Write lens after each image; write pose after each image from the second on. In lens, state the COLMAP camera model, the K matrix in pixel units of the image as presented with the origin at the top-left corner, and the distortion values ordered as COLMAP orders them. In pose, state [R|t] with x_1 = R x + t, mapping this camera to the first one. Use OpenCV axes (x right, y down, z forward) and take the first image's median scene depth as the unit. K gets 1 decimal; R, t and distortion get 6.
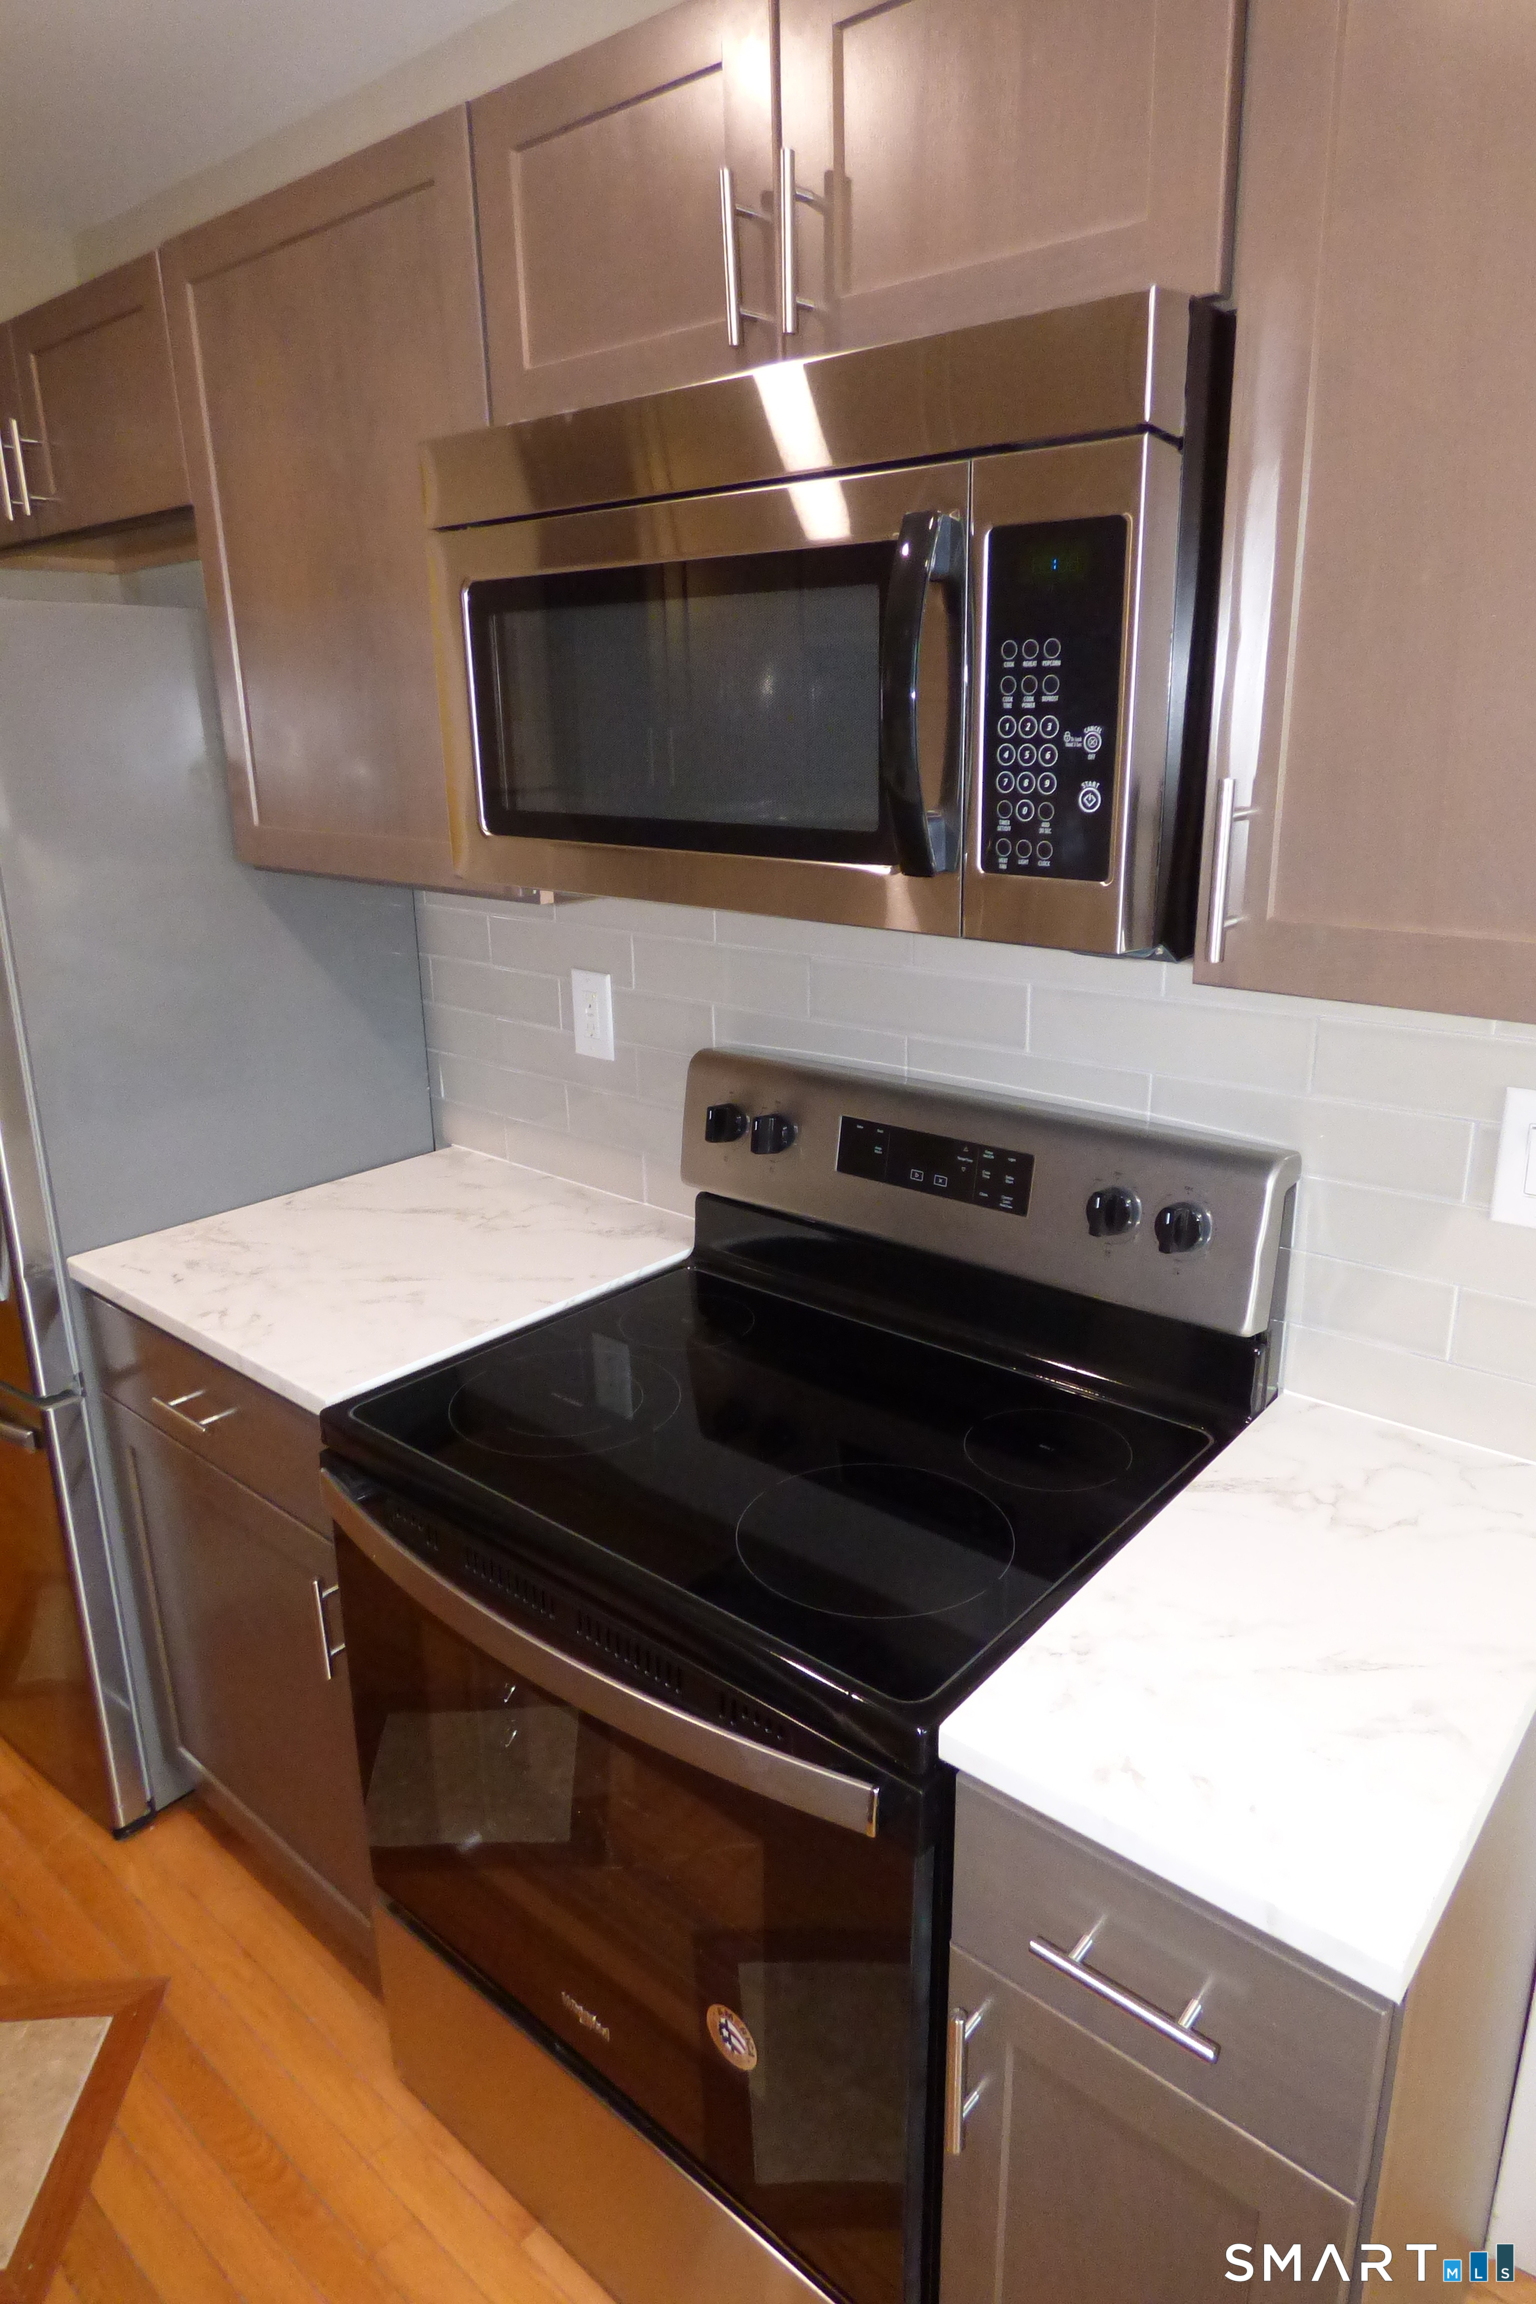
lens RADIAL K [[1431.9, 0, 768.0], [0, 1431.9, 1152.0], [0, 0, 1]] dist [-0.004547, 0.002561]
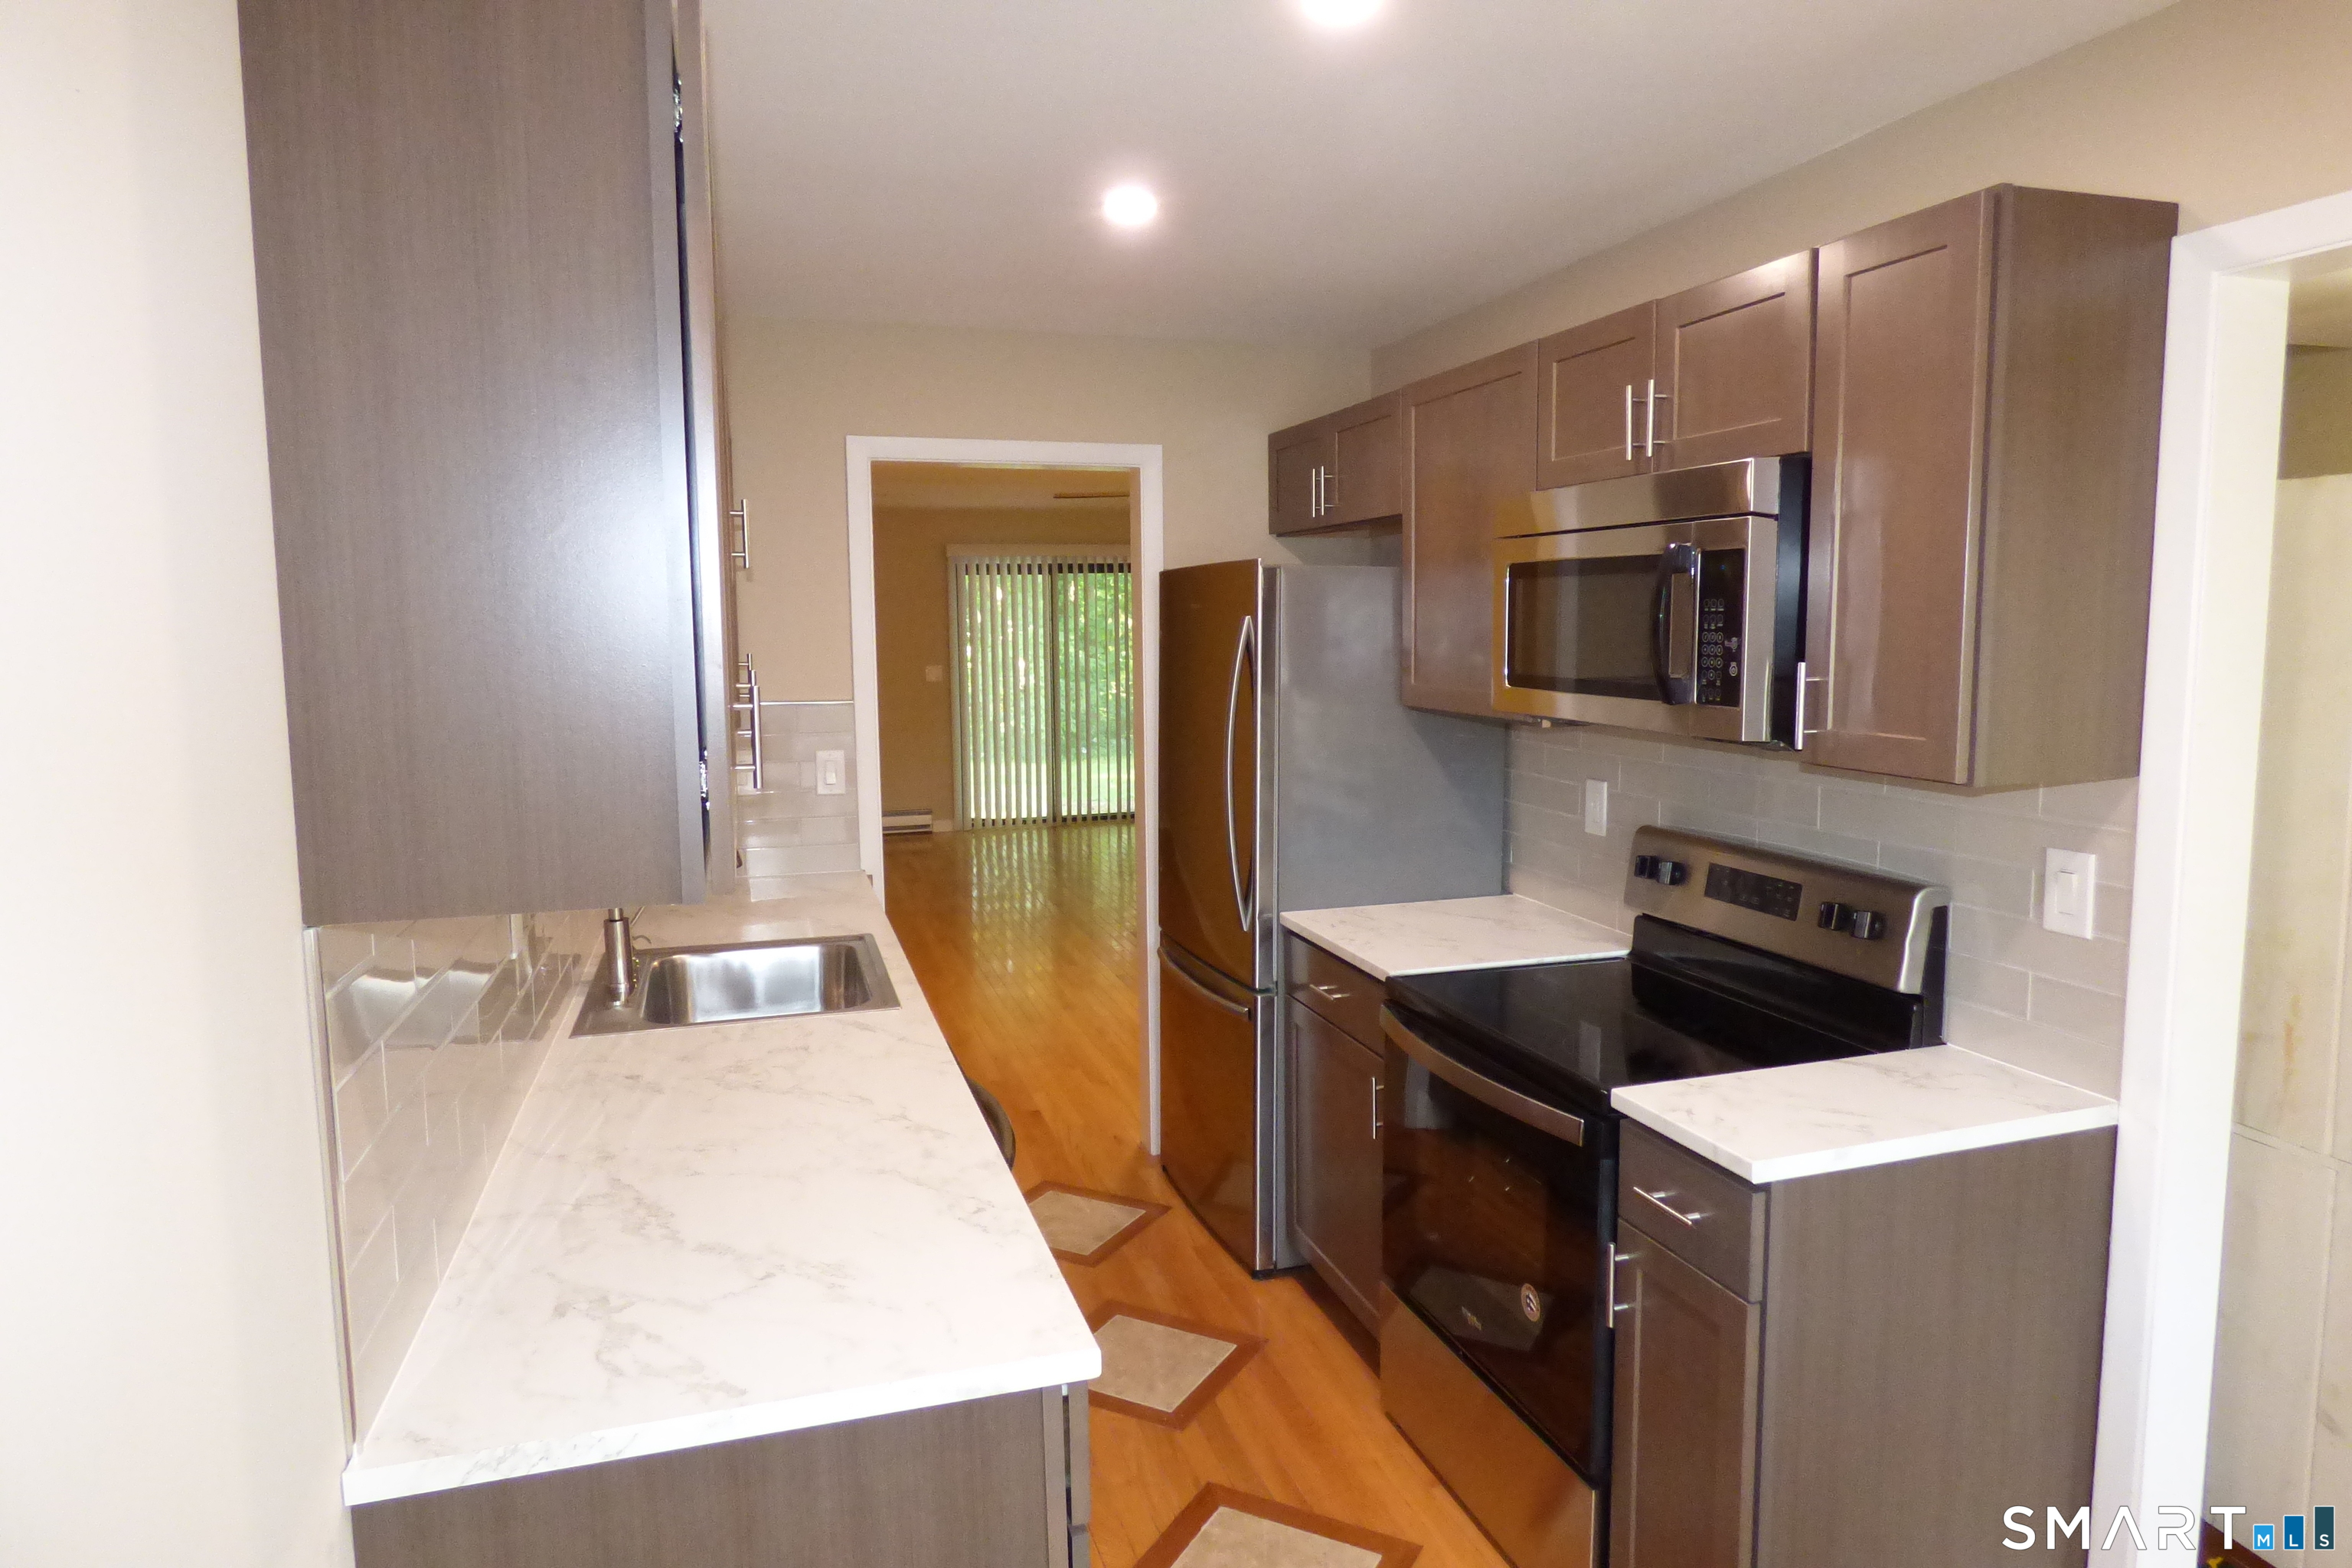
lens RADIAL K [[1461.7, 0, 1194.0], [0, 1461.7, 788.2], [0, 0, 1]] dist [-0.004547, 0.002561]
pose [[0.856093, 0.068548, -0.512256, 0.390404], [-0.158594, 0.978188, -0.134148, 0.206315], [0.491887, 0.196084, 0.848291, -0.722201]]
